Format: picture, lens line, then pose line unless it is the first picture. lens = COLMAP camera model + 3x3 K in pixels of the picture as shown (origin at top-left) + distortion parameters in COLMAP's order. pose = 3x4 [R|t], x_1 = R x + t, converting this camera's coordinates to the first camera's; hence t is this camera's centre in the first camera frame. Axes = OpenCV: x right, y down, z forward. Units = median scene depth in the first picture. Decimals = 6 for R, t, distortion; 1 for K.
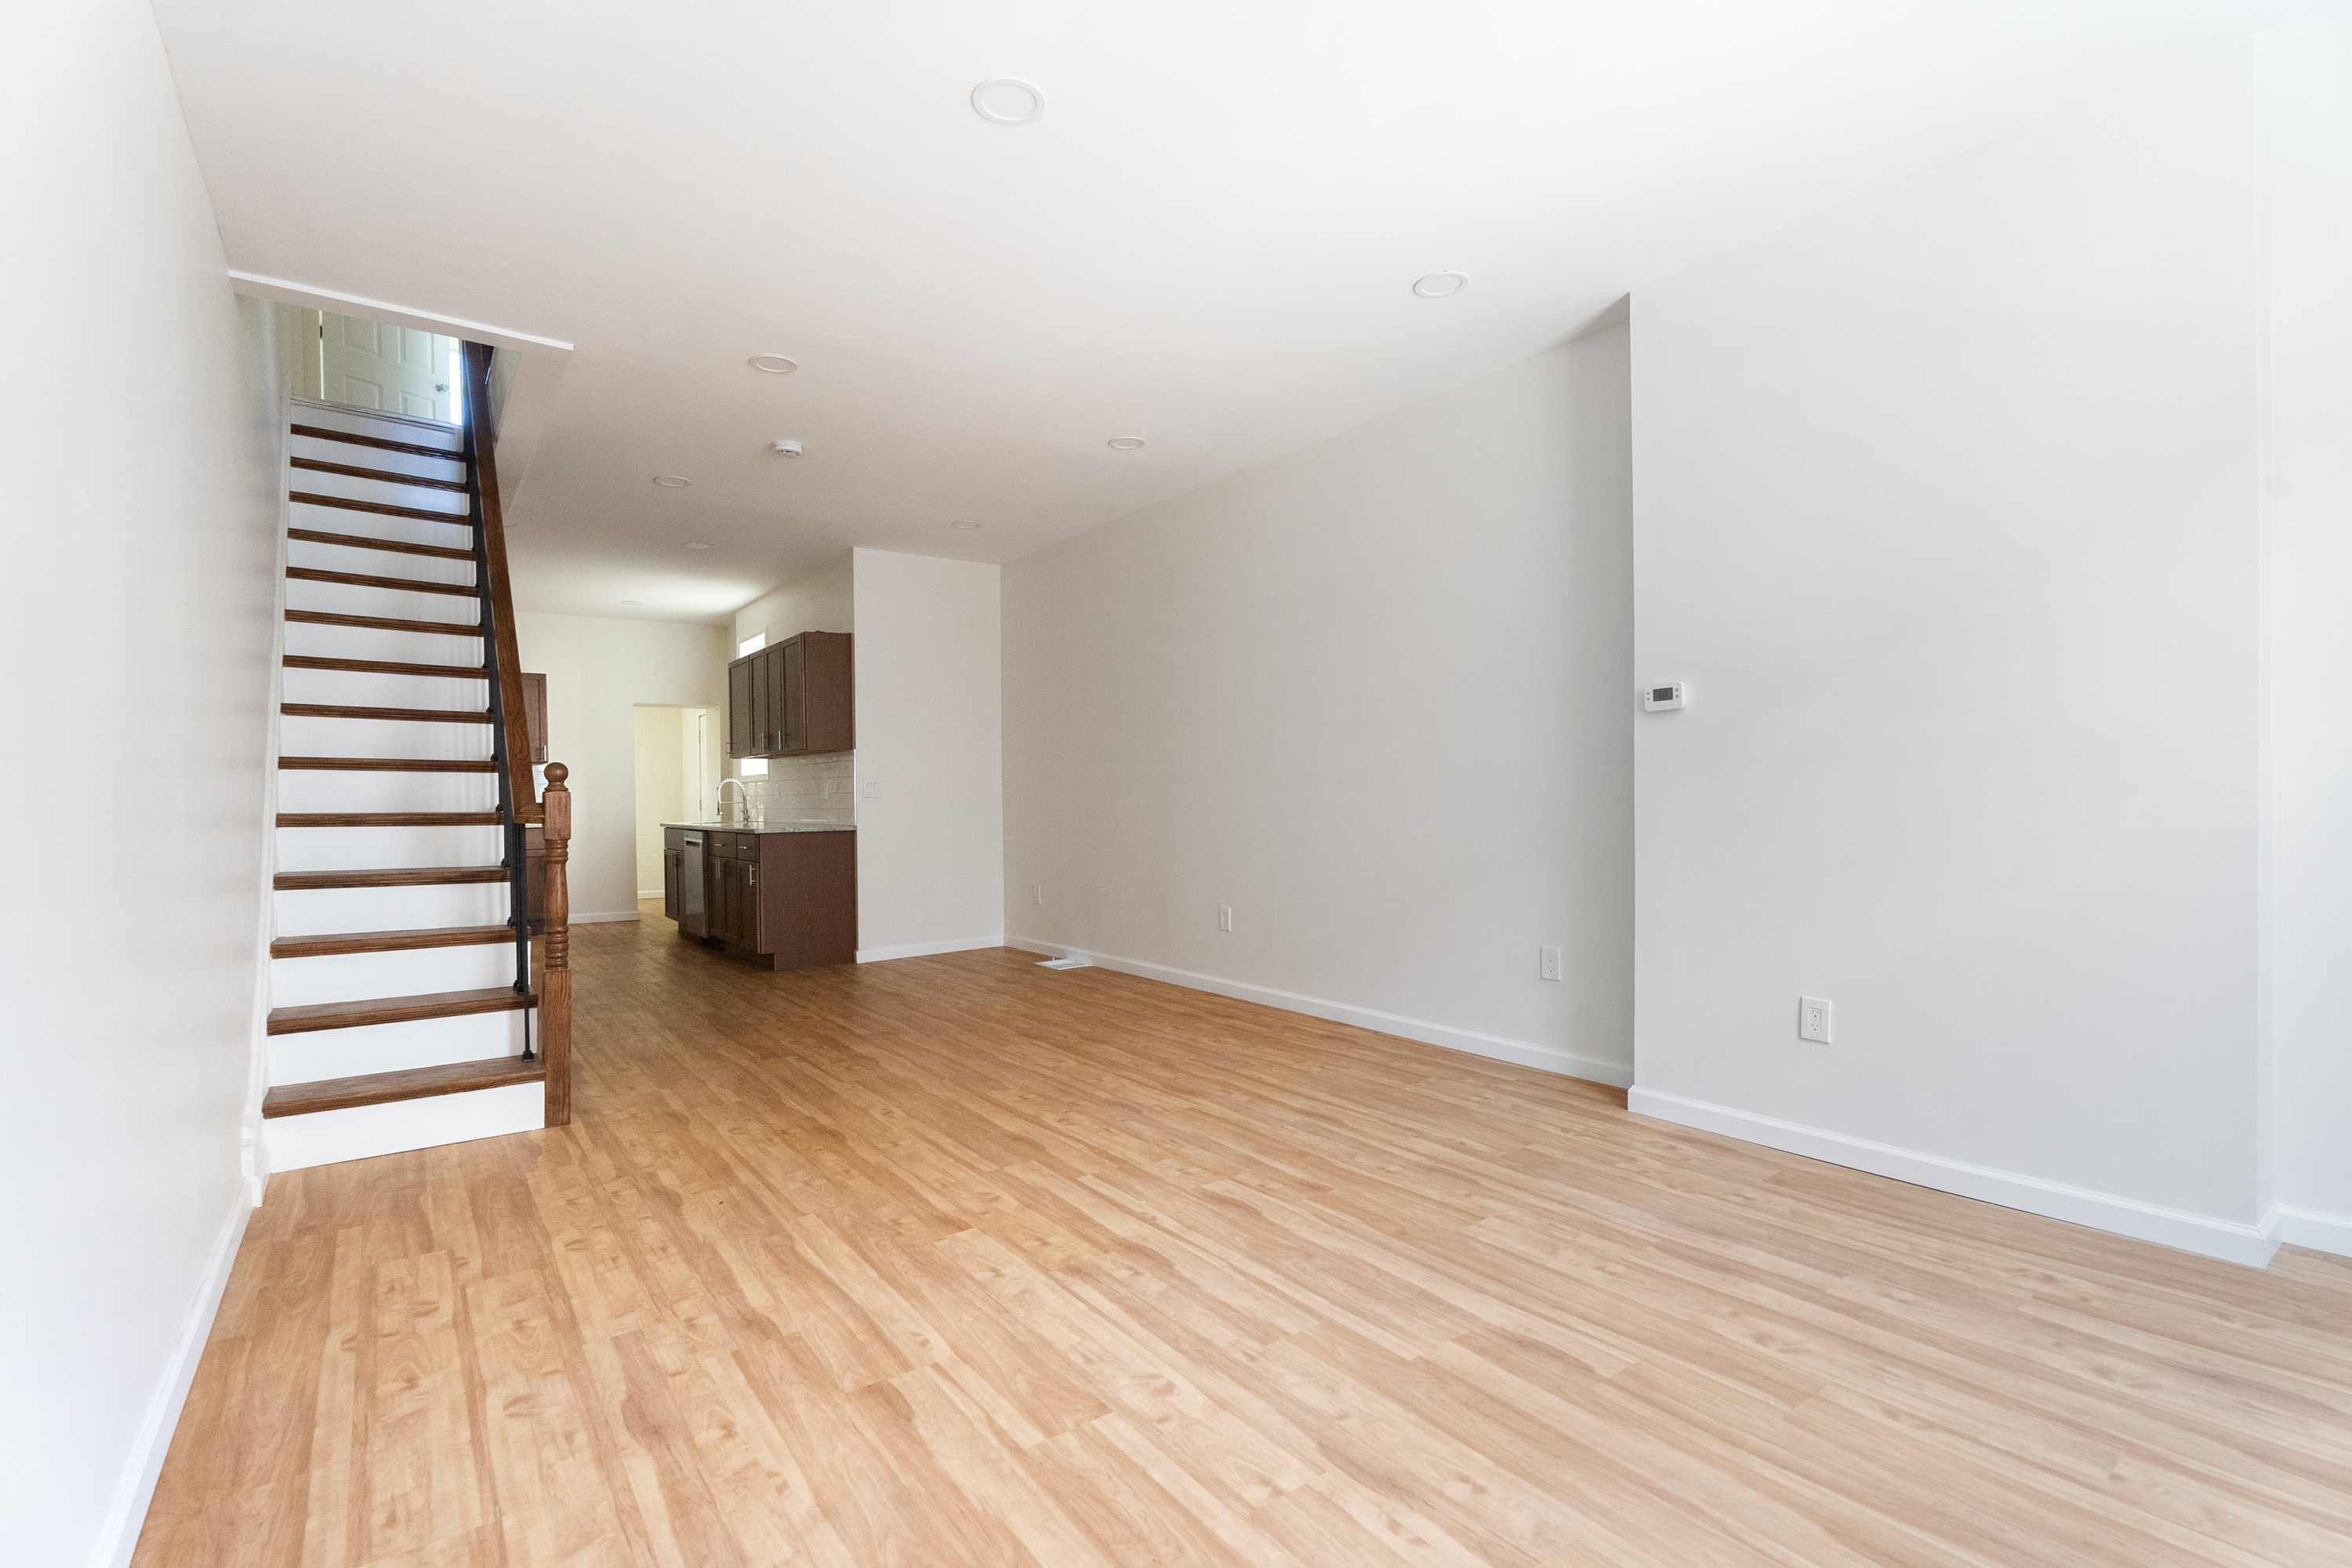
lens RADIAL K [[1051.7, 0, 1182.2], [0, 1051.7, 726.1], [0, 0, 1]] dist [0.014908, -0.000183]
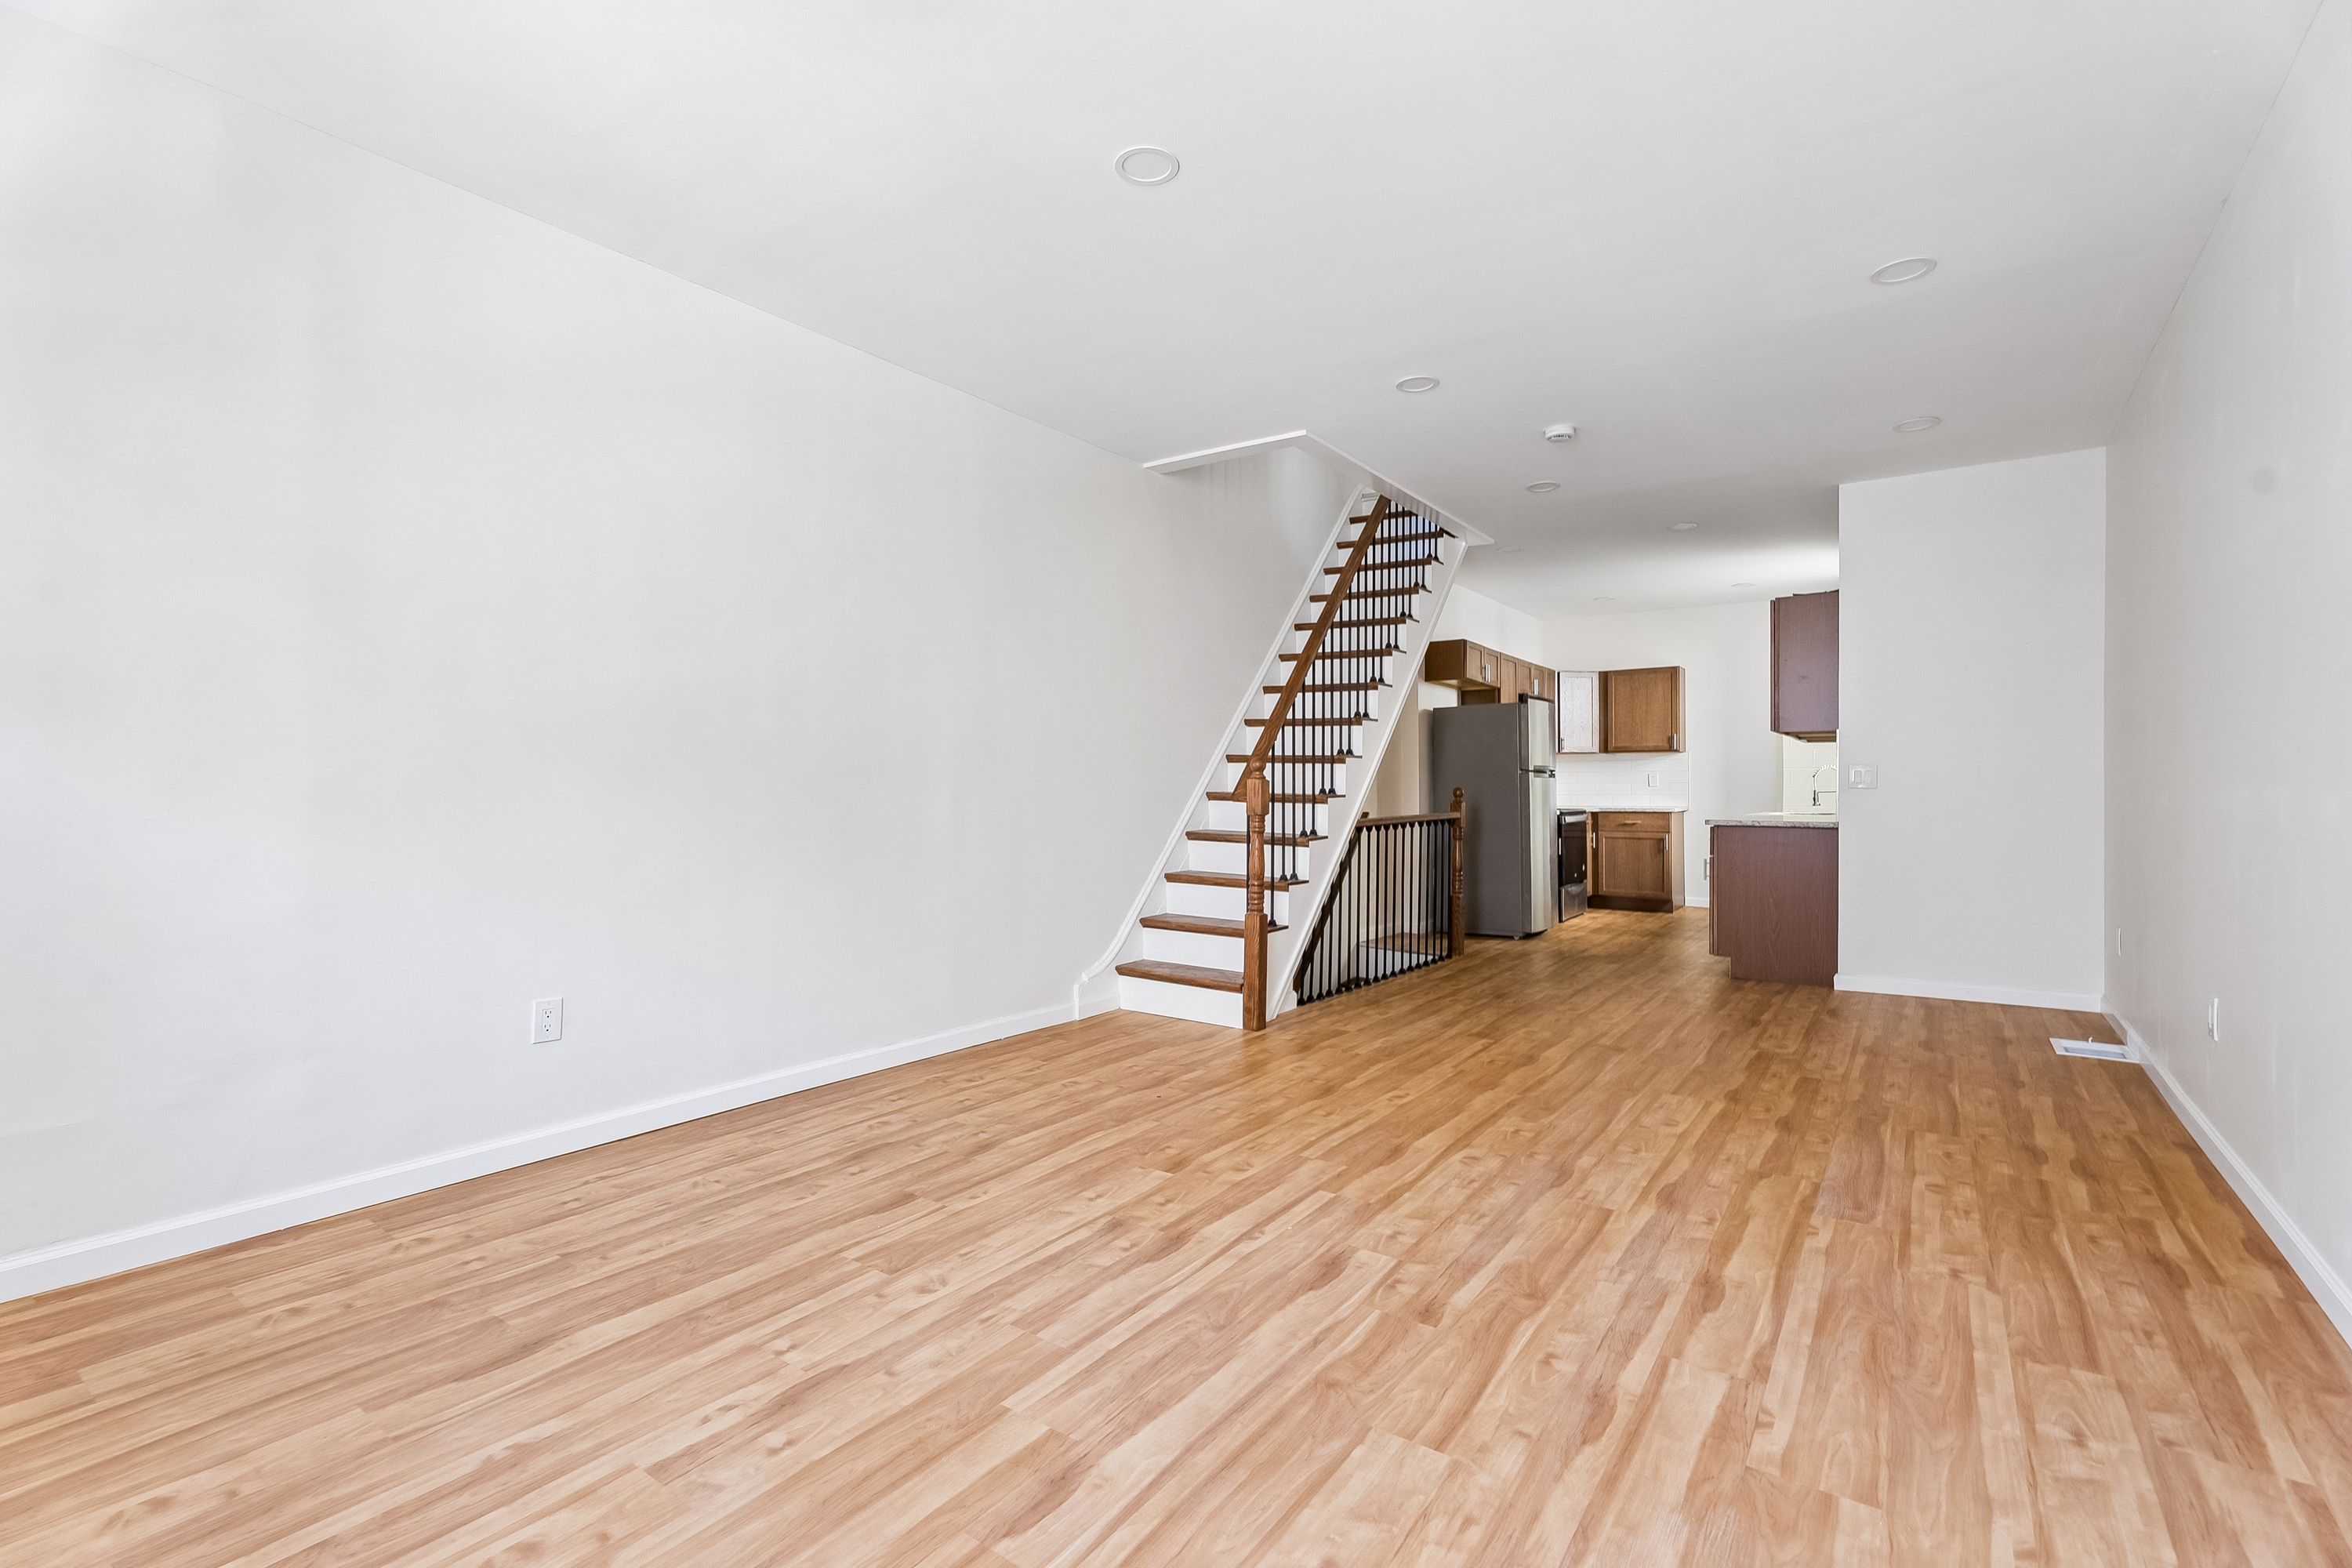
lens RADIAL K [[1066.1, 0, 1176.0], [0, 1066.1, 784.0], [0, 0, 1]] dist [0.017404, 0.000161]
pose [[0.287210, 0.004332, -0.957858, 0.825347], [0.063484, 0.997705, 0.023547, 0.030926], [0.955762, -0.067571, 0.286276, 0.650244]]
